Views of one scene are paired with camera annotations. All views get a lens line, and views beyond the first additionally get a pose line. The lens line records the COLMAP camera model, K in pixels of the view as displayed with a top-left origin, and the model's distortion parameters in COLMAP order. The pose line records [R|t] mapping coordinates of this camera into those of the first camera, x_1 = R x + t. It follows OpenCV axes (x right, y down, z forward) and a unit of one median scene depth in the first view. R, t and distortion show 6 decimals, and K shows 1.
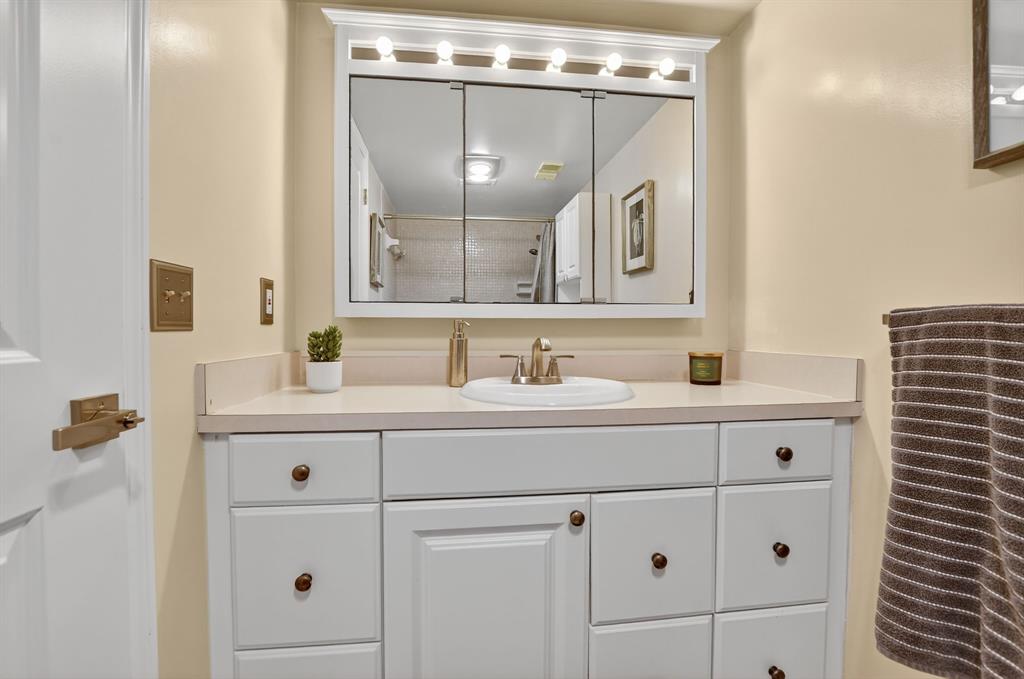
lens RADIAL K [[466.1, 0, 517.6], [0, 466.1, 334.5], [0, 0, 1]] dist [-0.025418, -0.000107]
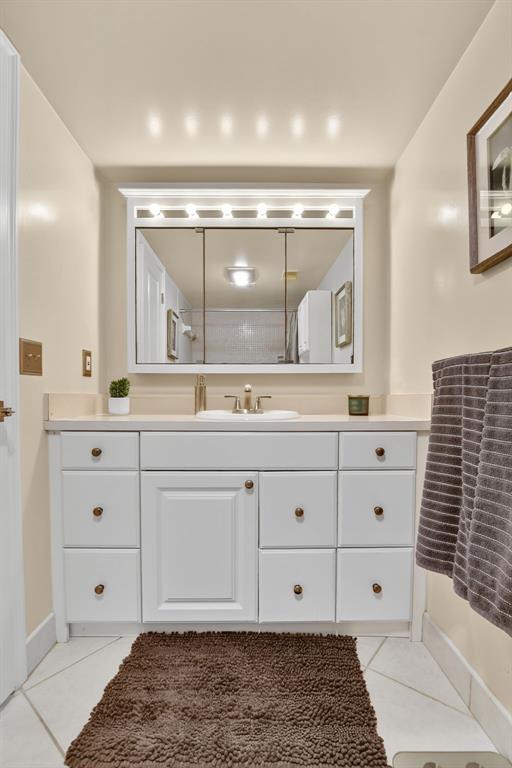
lens RADIAL K [[349.6, 0, 252.8], [0, 349.6, 398.9], [0, 0, 1]] dist [-0.025418, -0.000107]
pose [[0.993320, 0.001376, -0.115381, 0.198020], [-0.000663, 0.999980, 0.006218, 0.047197], [0.115387, -0.006100, 0.993302, -0.196641]]
